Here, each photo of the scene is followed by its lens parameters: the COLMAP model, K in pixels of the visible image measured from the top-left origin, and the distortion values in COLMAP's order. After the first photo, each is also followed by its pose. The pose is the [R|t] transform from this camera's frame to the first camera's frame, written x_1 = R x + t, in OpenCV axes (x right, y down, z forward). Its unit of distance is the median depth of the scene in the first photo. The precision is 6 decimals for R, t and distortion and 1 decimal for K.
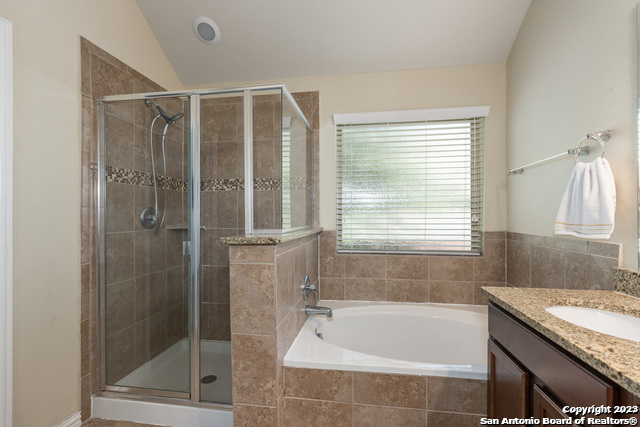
lens RADIAL K [[290.3, 0, 320.7], [0, 290.3, 214.0], [0, 0, 1]] dist [-0.011677, 0.002801]
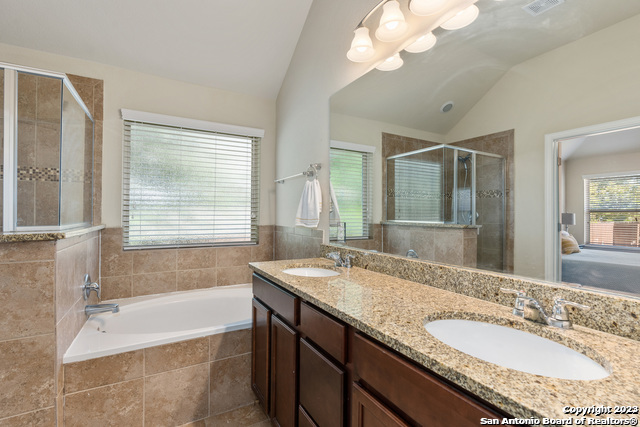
lens RADIAL K [[290.3, 0, 320.0], [0, 290.3, 210.8], [0, 0, 1]] dist [-0.011677, 0.002801]
pose [[0.780207, 0.013106, 0.625385, -0.047104], [-0.012380, 0.999908, -0.005509, -0.001654], [-0.625399, -0.003444, 0.780297, -0.226427]]
